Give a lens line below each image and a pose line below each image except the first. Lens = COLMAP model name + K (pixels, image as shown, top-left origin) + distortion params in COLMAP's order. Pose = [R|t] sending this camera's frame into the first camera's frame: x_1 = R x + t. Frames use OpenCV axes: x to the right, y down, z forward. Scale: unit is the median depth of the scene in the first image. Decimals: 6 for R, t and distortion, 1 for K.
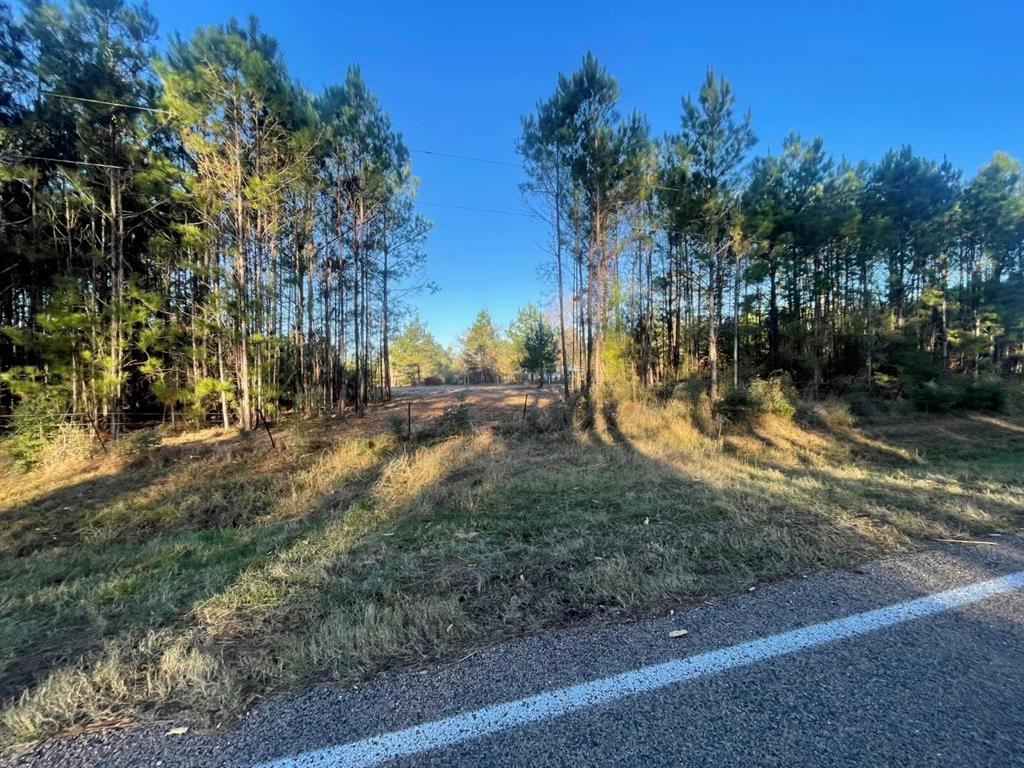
lens RADIAL K [[414.7, 0, 514.9], [0, 414.7, 385.3], [0, 0, 1]] dist [-0.001813, -0.000586]
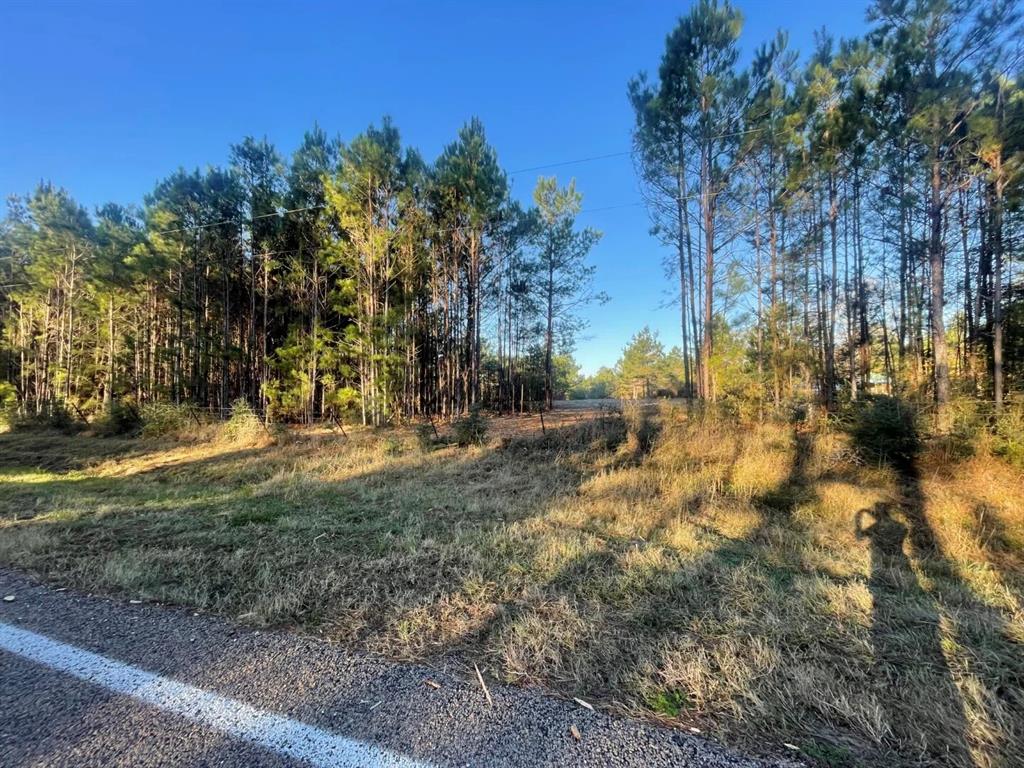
lens RADIAL K [[414.7, 0, 511.0], [0, 414.7, 392.3], [0, 0, 1]] dist [-0.001813, -0.000586]
pose [[0.807209, 0.011181, -0.590159, 0.517779], [-0.018464, 0.999810, -0.006312, -0.004859], [0.589977, 0.015992, 0.807262, 0.199904]]
